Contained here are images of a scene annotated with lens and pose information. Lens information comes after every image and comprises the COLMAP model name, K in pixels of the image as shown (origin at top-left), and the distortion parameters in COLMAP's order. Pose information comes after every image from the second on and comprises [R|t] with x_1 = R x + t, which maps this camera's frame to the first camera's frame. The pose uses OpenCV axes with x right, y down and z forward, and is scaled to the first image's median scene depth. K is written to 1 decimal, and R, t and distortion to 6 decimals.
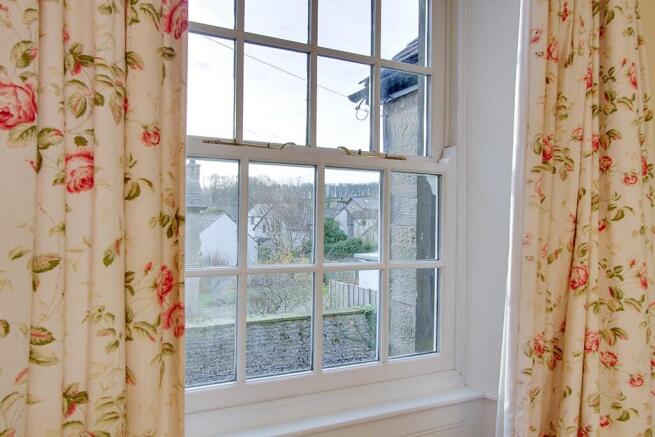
lens RADIAL K [[300.4, 0, 328.5], [0, 300.4, 219.7], [0, 0, 1]] dist [-0.012251, 0.001247]
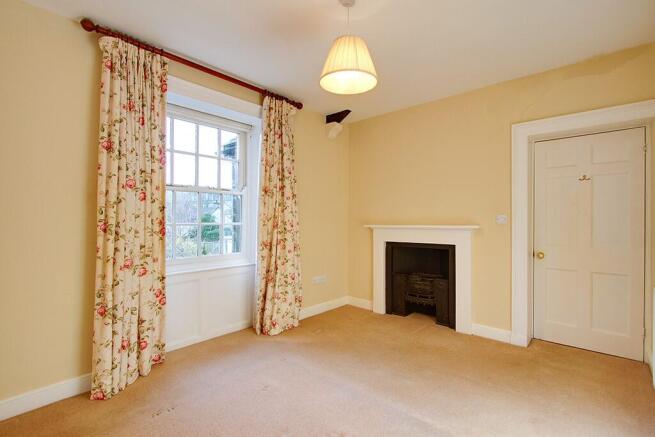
lens RADIAL K [[300.4, 0, 322.0], [0, 300.4, 219.5], [0, 0, 1]] dist [-0.012251, 0.001247]
pose [[0.938814, -0.008092, 0.344330, 0.100901], [0.010100, 0.999941, -0.004041, 0.149519], [-0.344277, 0.007272, 0.938840, -2.701557]]
